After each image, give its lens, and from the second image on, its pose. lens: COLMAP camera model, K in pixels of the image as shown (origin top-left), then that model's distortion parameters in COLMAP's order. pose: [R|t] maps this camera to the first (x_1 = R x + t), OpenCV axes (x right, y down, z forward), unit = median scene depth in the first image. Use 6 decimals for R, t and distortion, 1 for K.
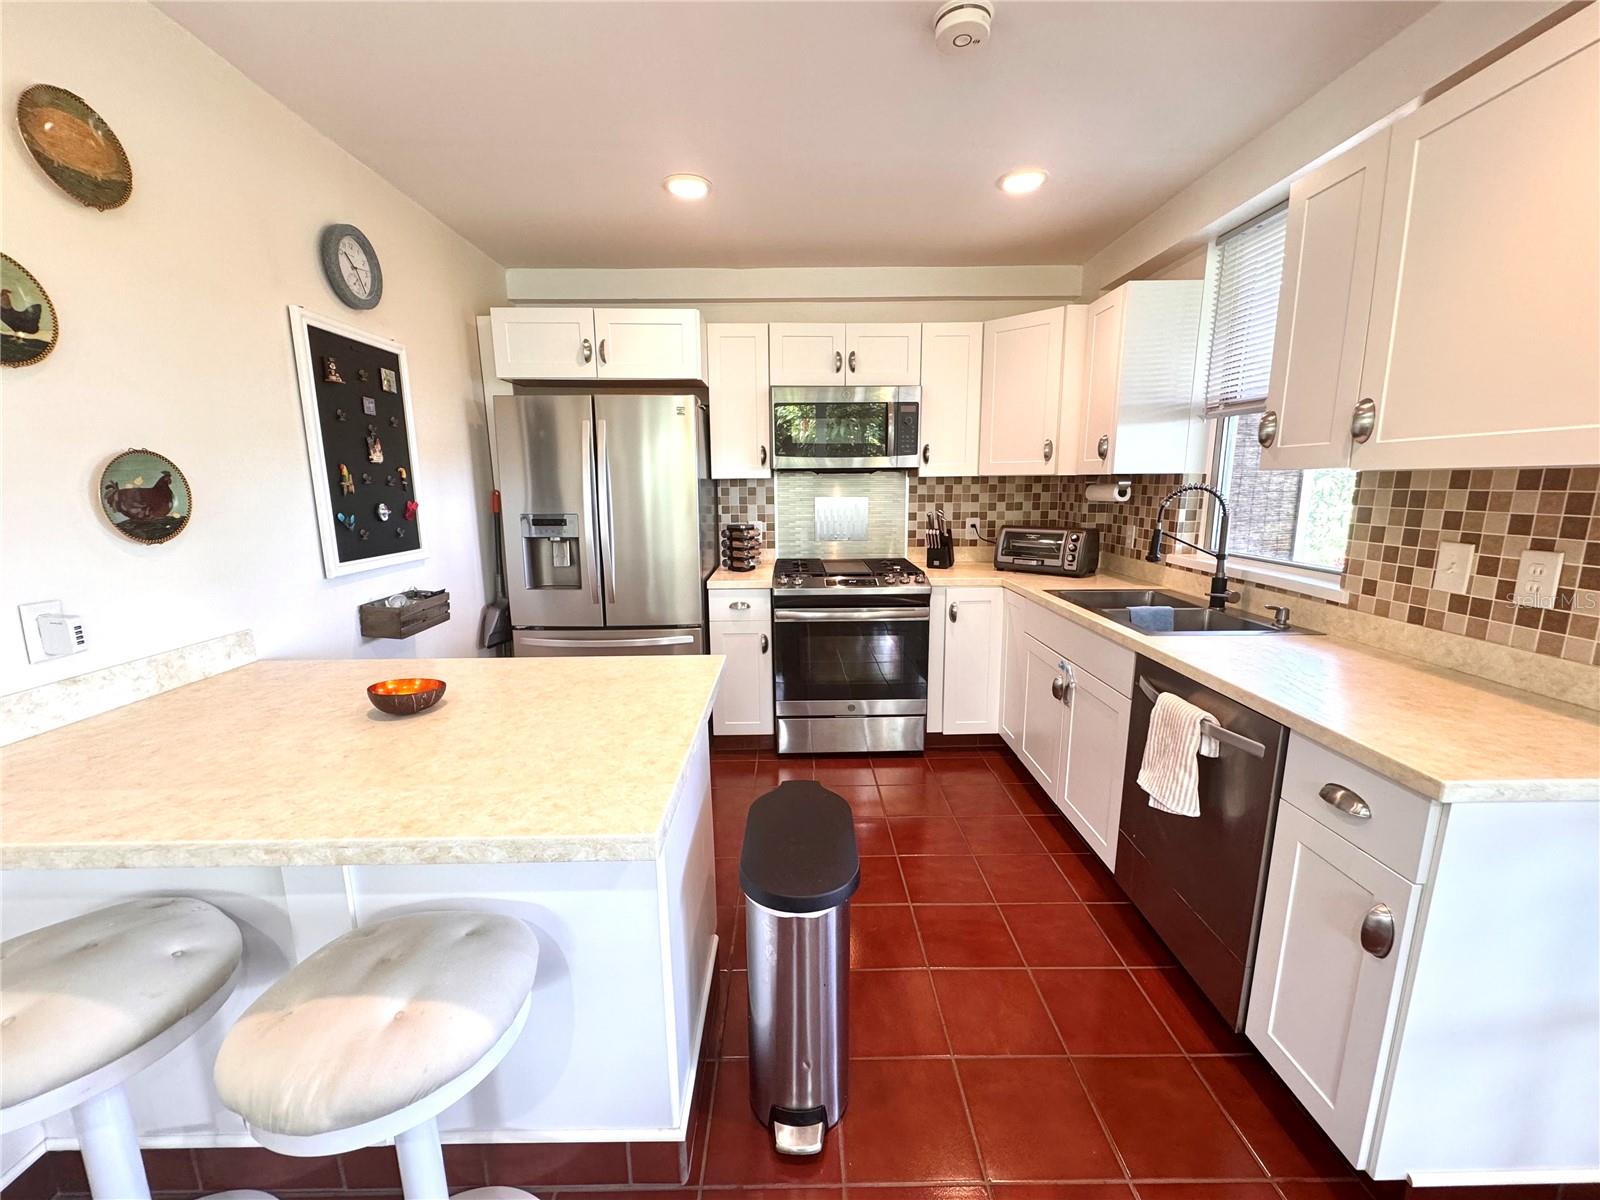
lens RADIAL K [[642.1, 0, 799.2], [0, 642.1, 599.9], [0, 0, 1]] dist [-0.003555, 0.000548]
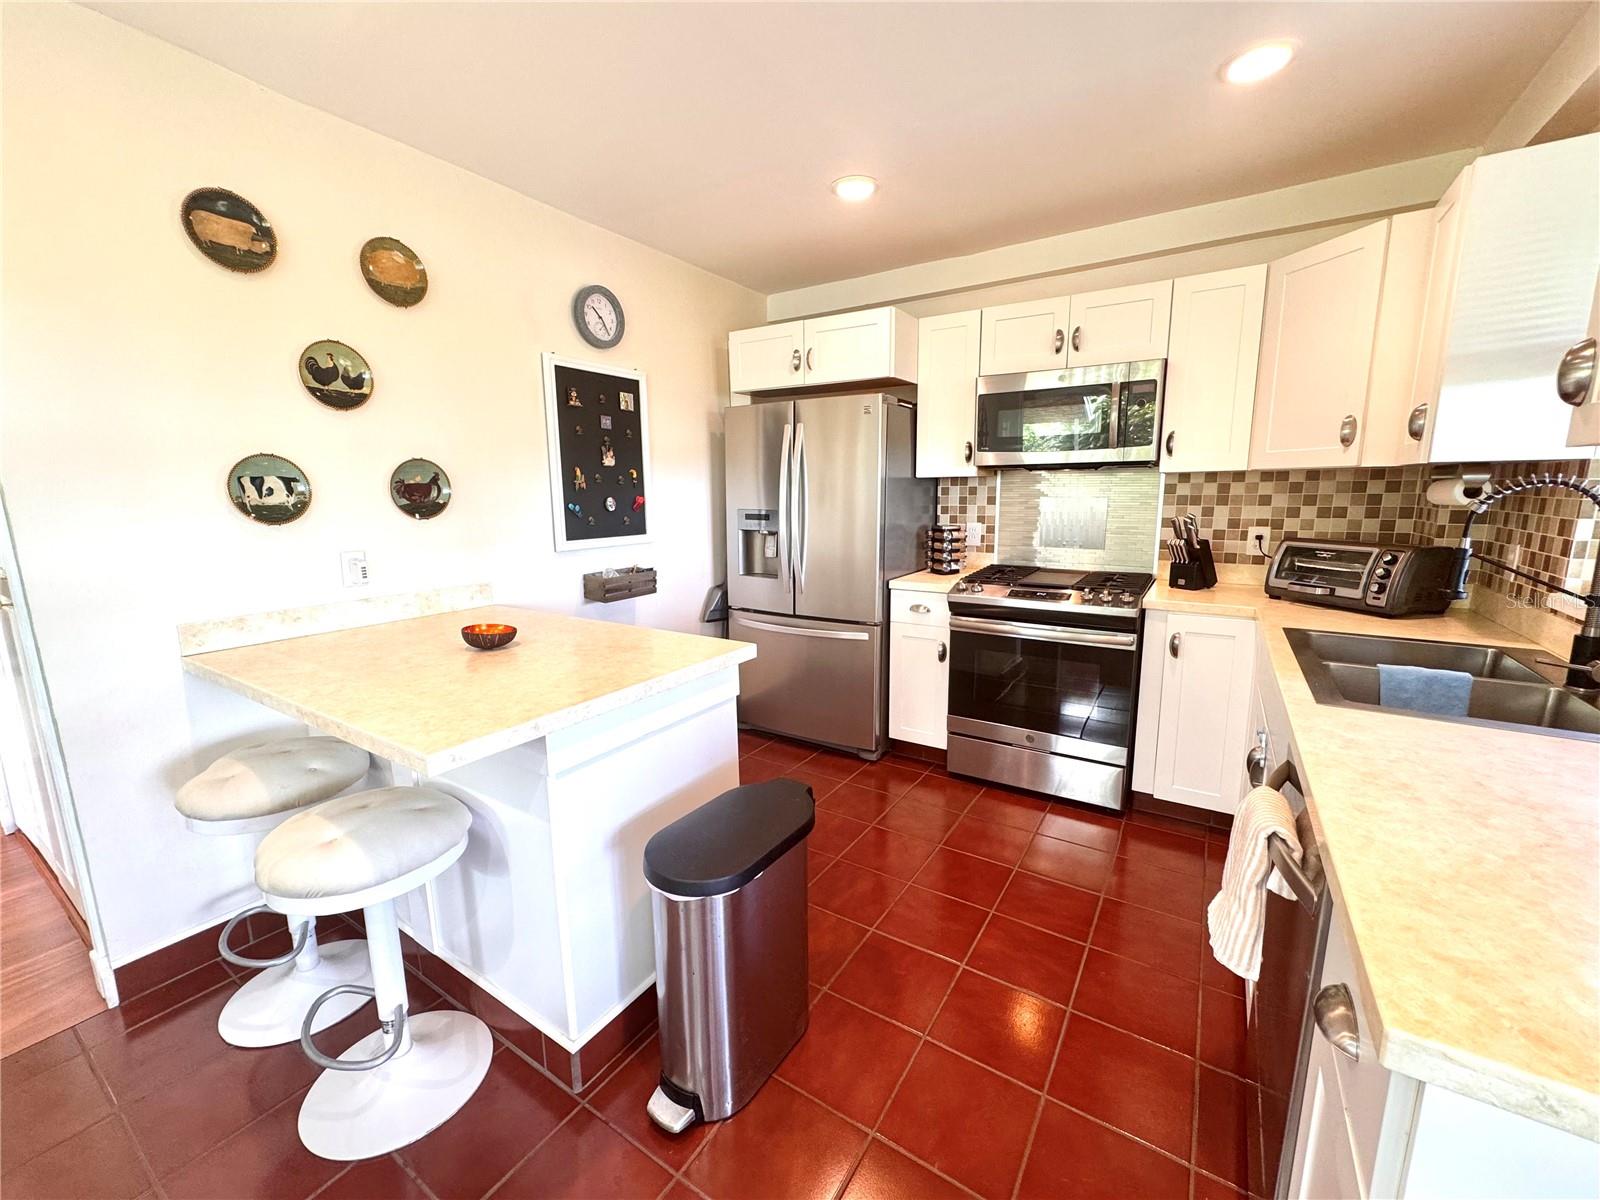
lens RADIAL K [[642.1, 0, 798.3], [0, 642.1, 600.4], [0, 0, 1]] dist [-0.003555, 0.000548]
pose [[0.832442, 0.094719, -0.545957, 0.293006], [-0.097643, 0.994938, 0.023734, -0.008947], [0.545441, 0.033552, 0.837477, 0.100031]]
